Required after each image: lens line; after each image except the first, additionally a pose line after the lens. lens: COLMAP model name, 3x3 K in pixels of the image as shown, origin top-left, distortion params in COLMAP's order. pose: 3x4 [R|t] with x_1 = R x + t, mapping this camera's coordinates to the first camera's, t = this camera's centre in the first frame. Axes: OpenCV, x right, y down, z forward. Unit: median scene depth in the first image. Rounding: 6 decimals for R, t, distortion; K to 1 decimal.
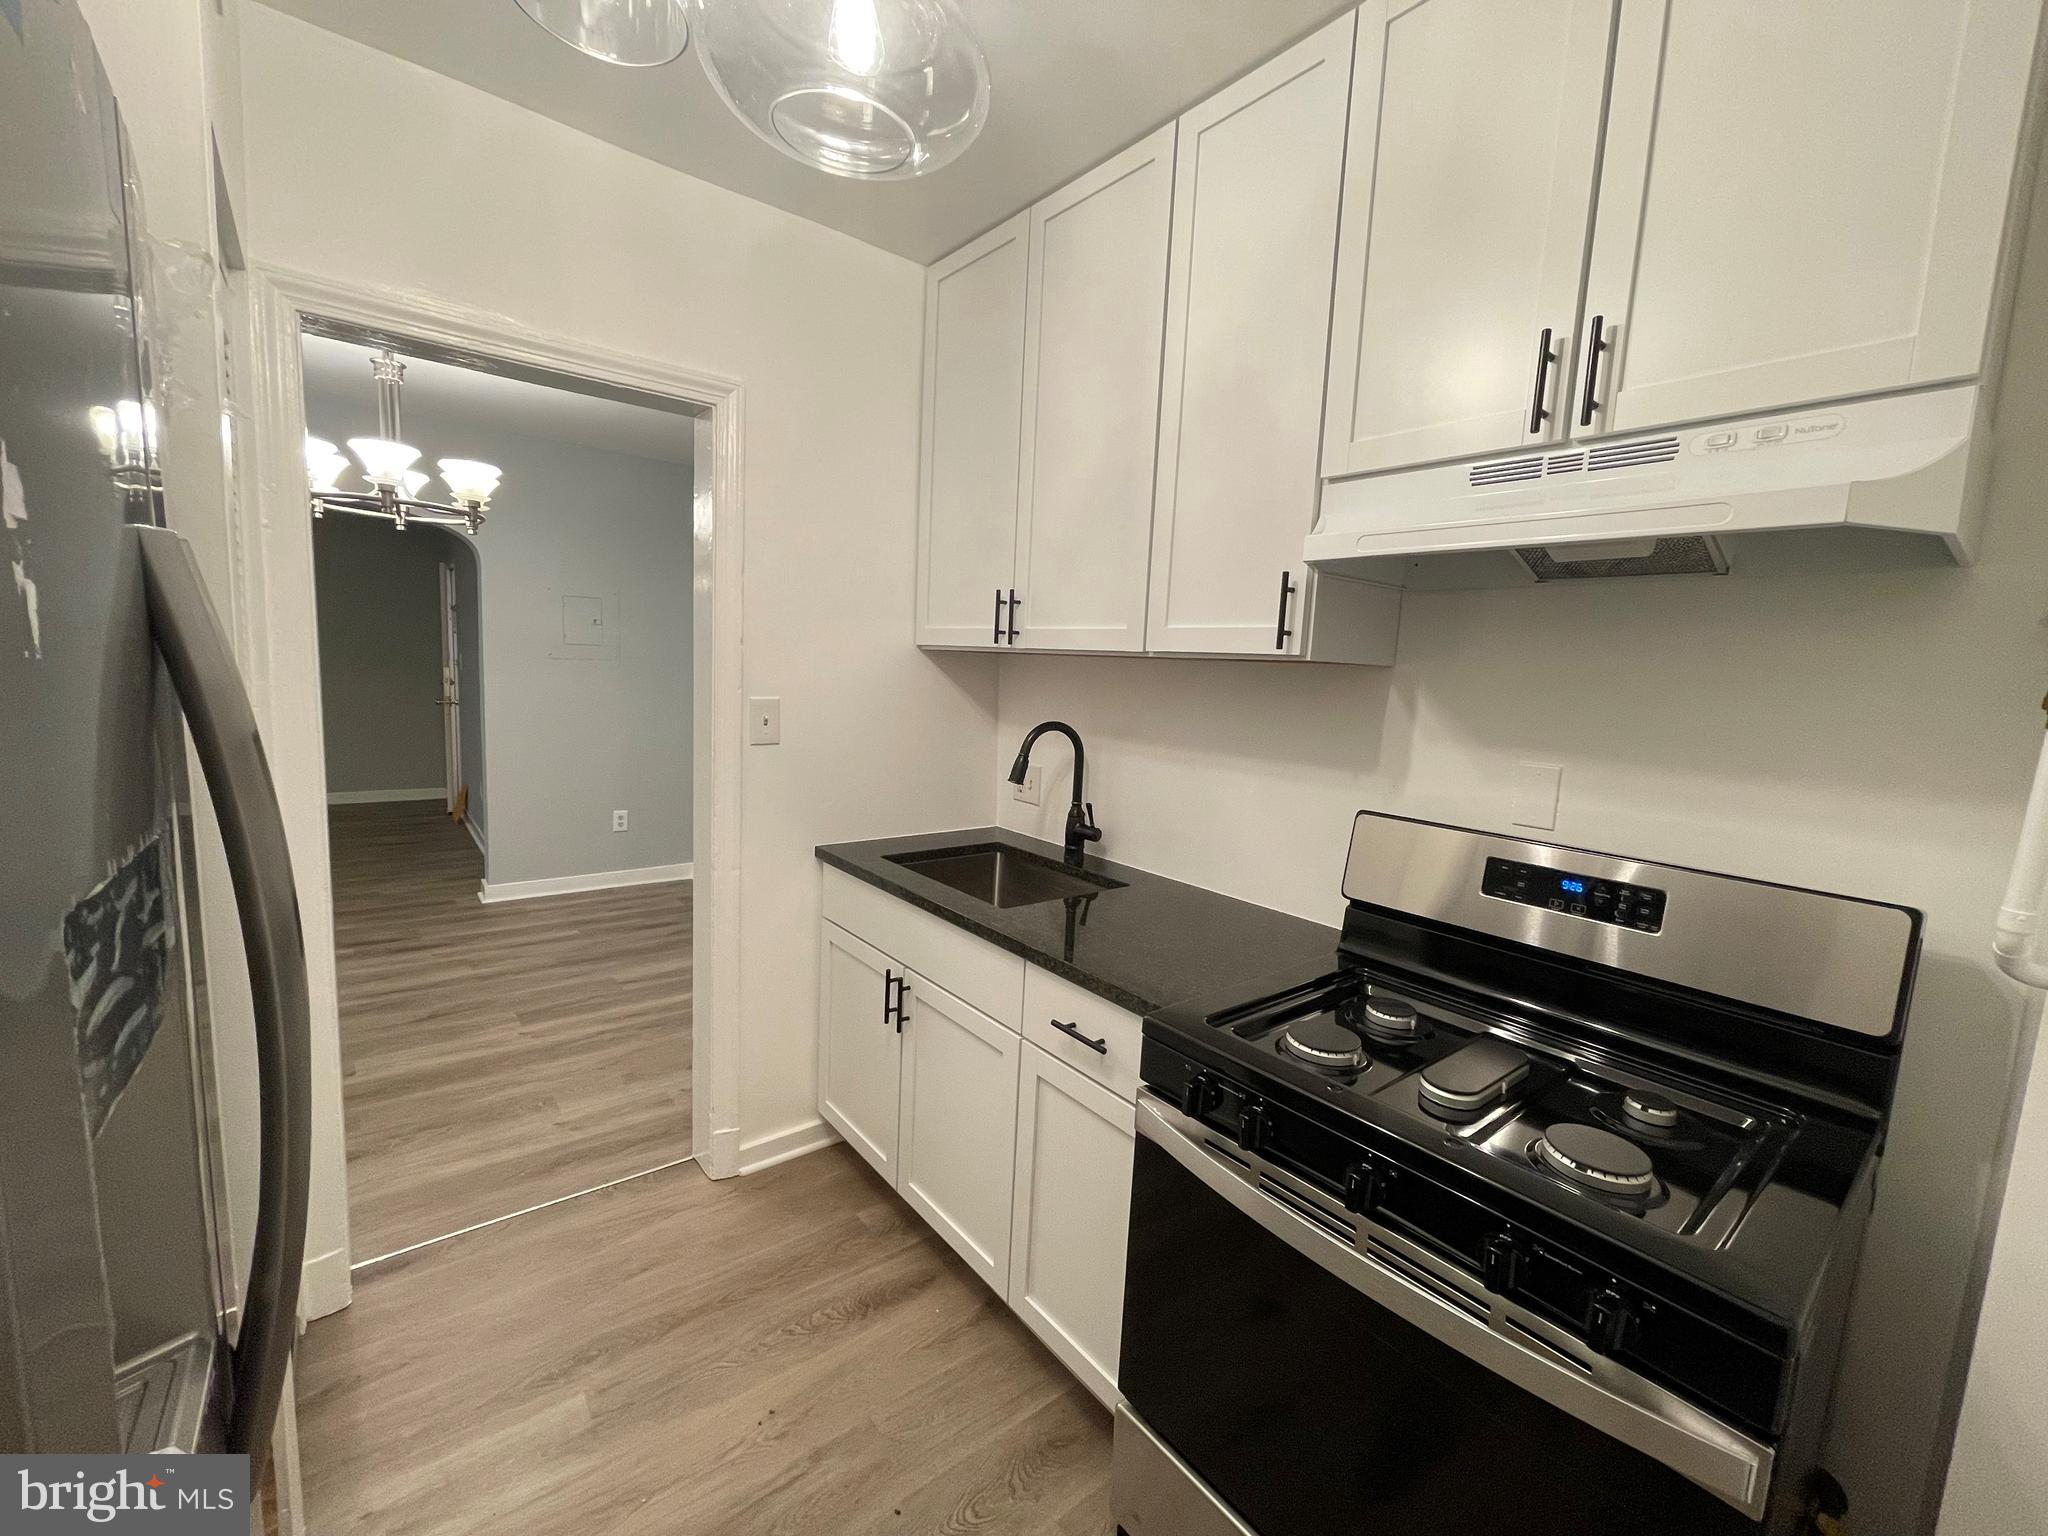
lens RADIAL K [[829.4, 0, 1021.2], [0, 829.4, 763.4], [0, 0, 1]] dist [0.004512, 0.000278]
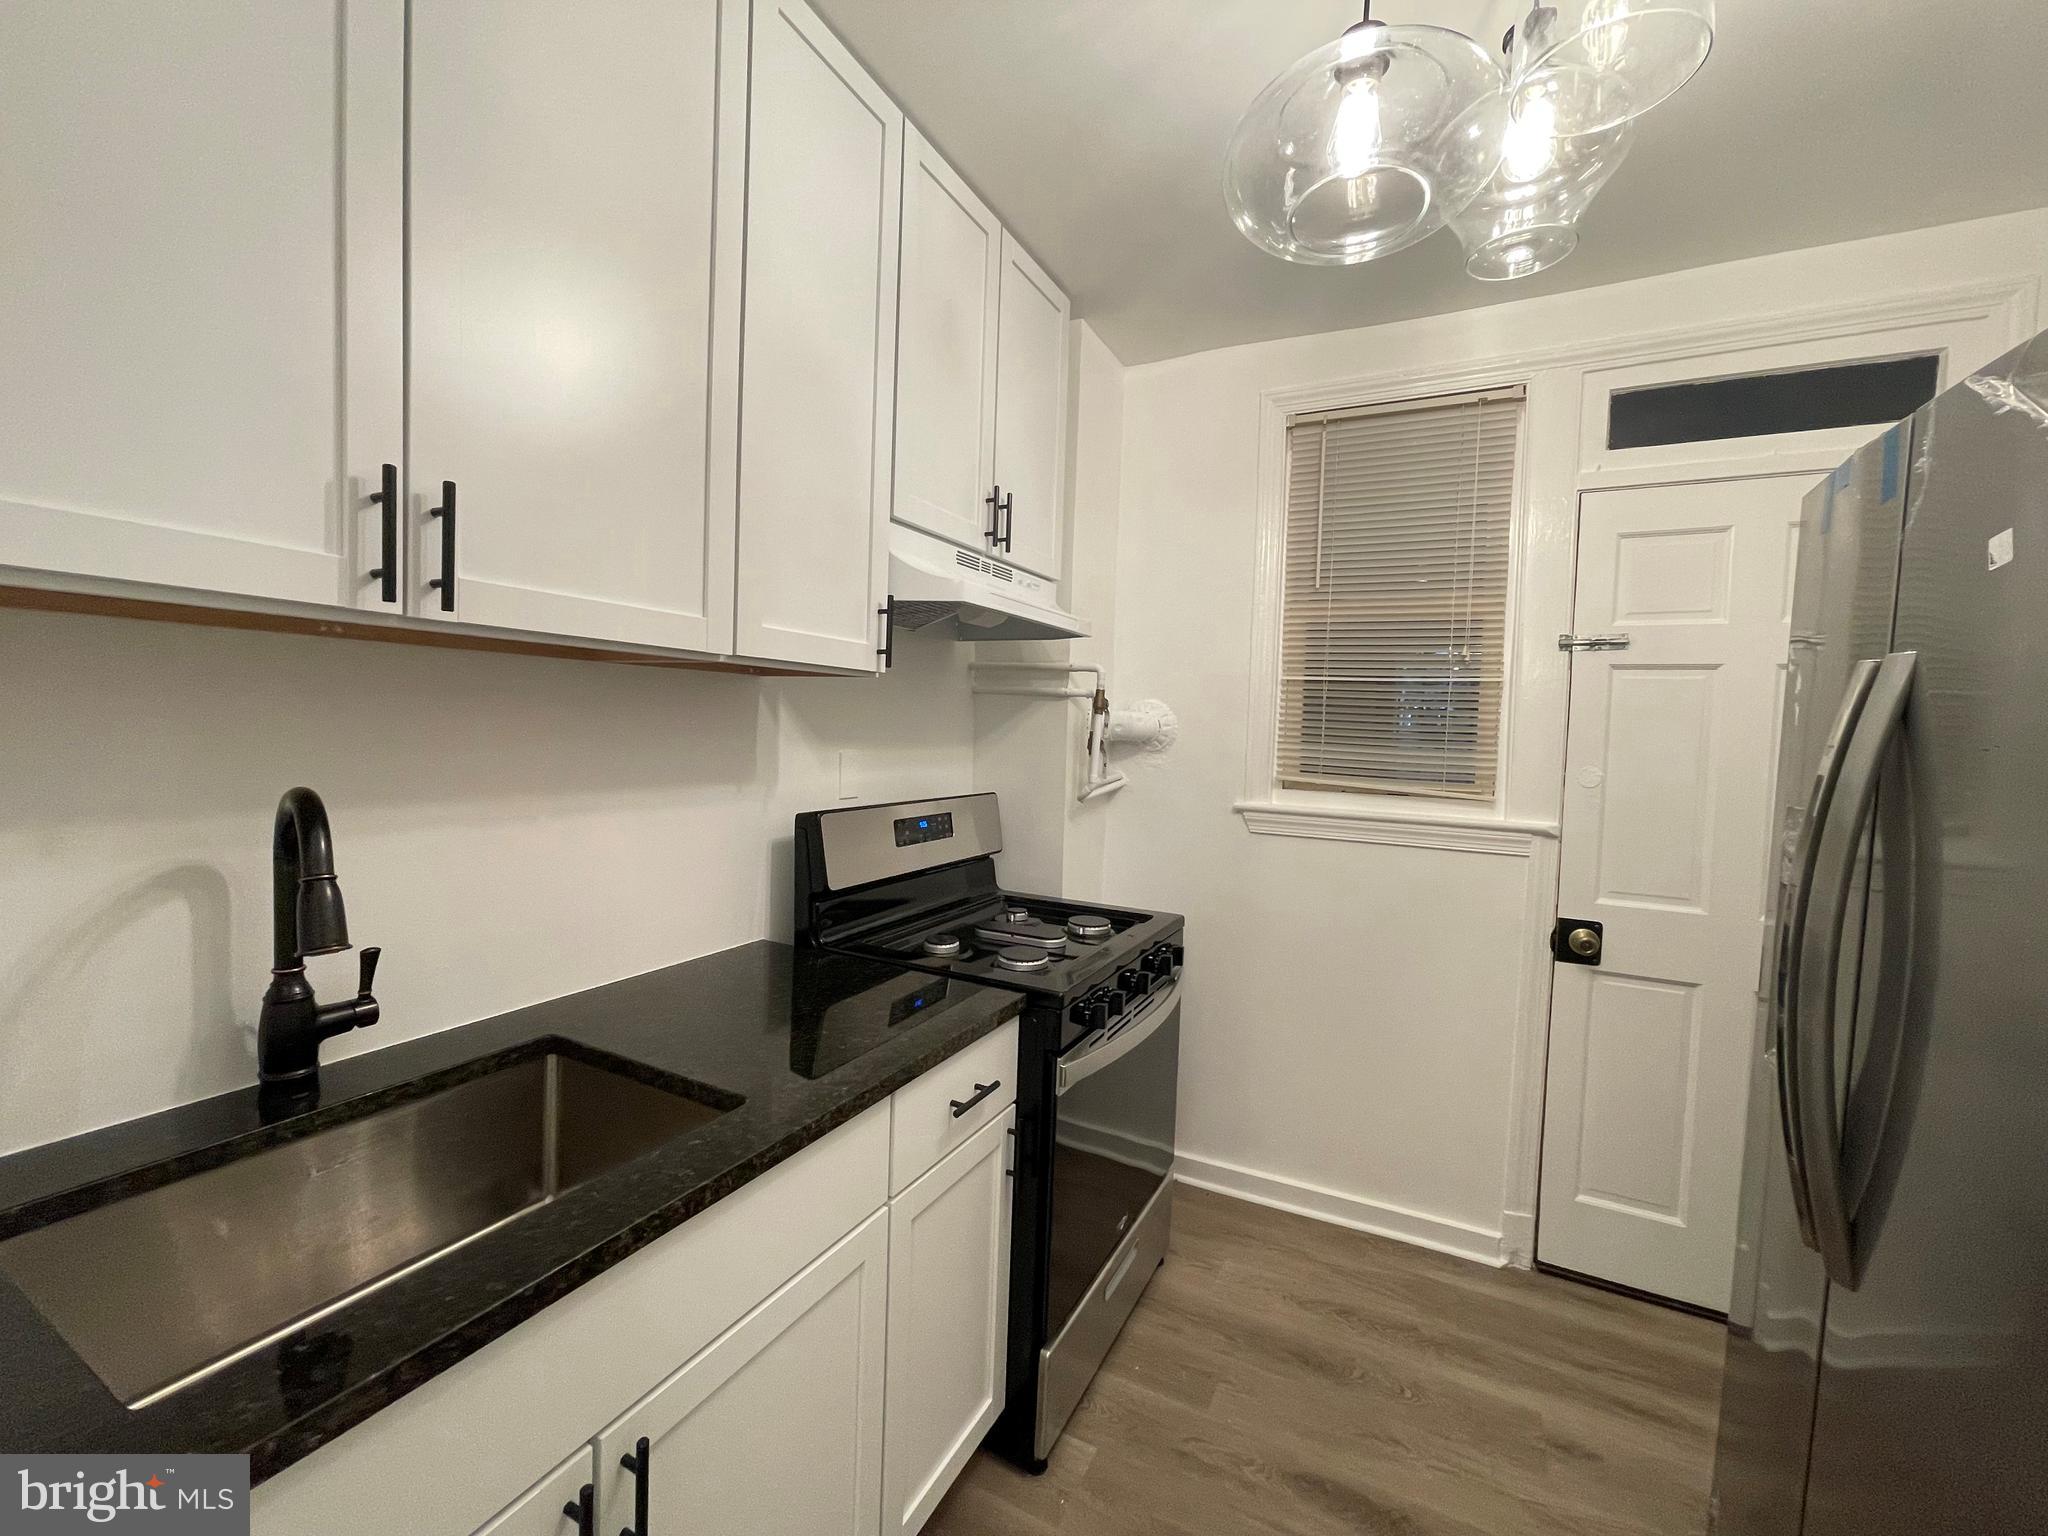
lens RADIAL K [[829.4, 0, 1020.2], [0, 829.4, 761.8], [0, 0, 1]] dist [0.004512, 0.000278]
pose [[-0.390905, -0.100913, 0.914883, -0.730379], [0.057295, 0.989376, 0.133610, -0.148317], [-0.918646, 0.104647, -0.380970, 1.251249]]
